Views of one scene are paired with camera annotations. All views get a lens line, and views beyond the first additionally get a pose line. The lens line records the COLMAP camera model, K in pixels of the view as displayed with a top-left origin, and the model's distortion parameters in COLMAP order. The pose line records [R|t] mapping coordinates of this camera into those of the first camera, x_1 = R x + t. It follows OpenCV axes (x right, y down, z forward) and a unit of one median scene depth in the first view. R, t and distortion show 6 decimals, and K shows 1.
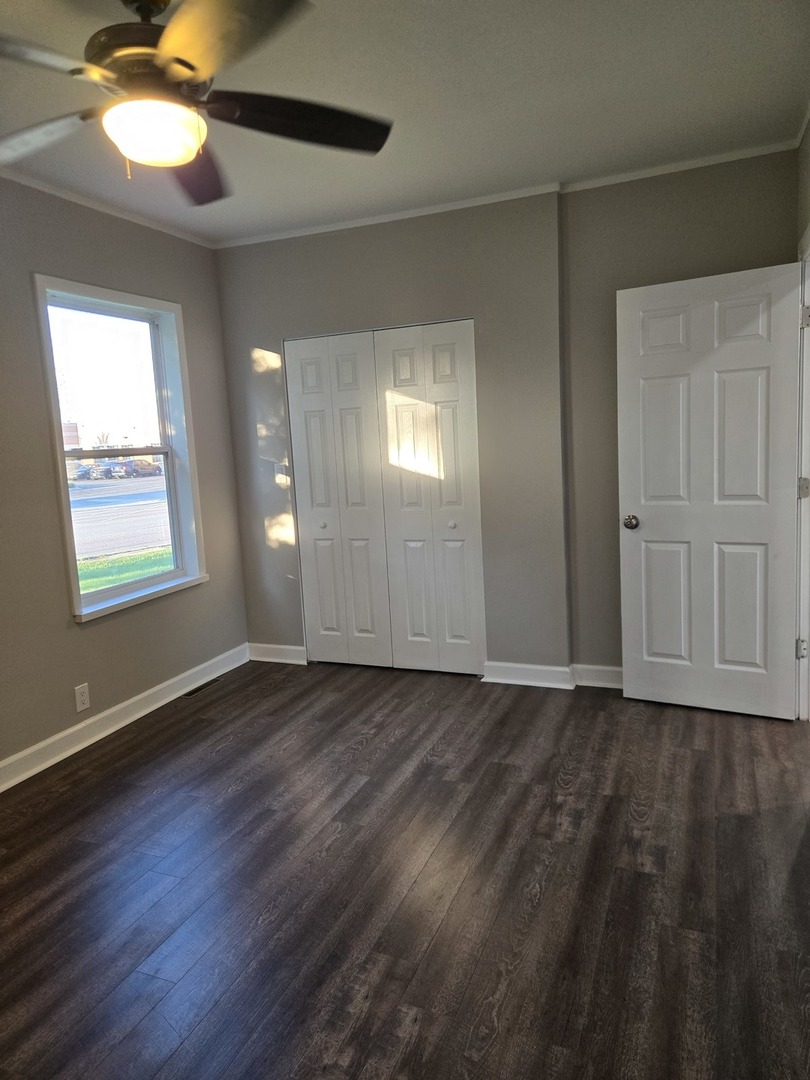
lens RADIAL K [[757.1, 0, 405.0], [0, 757.1, 540.0], [0, 0, 1]] dist [-0.009464, -0.003995]
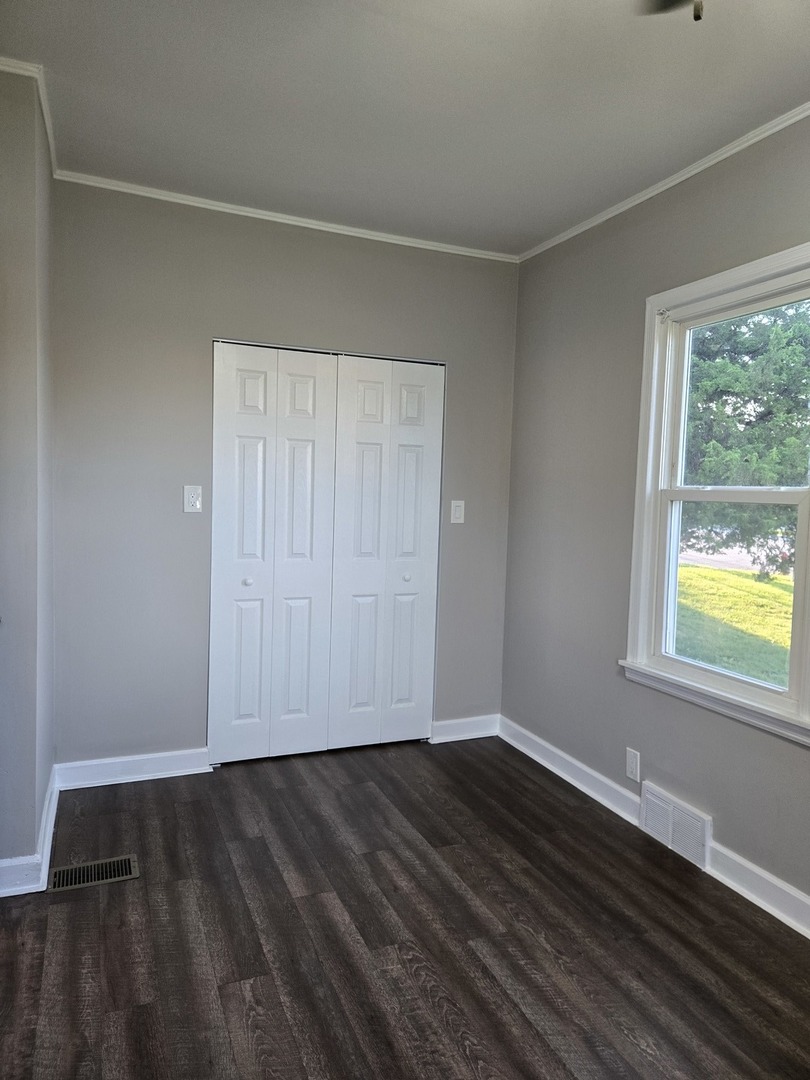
lens RADIAL K [[757.1, 0, 405.0], [0, 757.1, 540.0], [0, 0, 1]] dist [-0.009464, -0.003995]
pose [[0.702586, 0.005015, 0.711581, -0.532841], [0.055293, 0.996567, -0.061618, -0.006052], [-0.709448, 0.082637, 0.699897, 0.323584]]
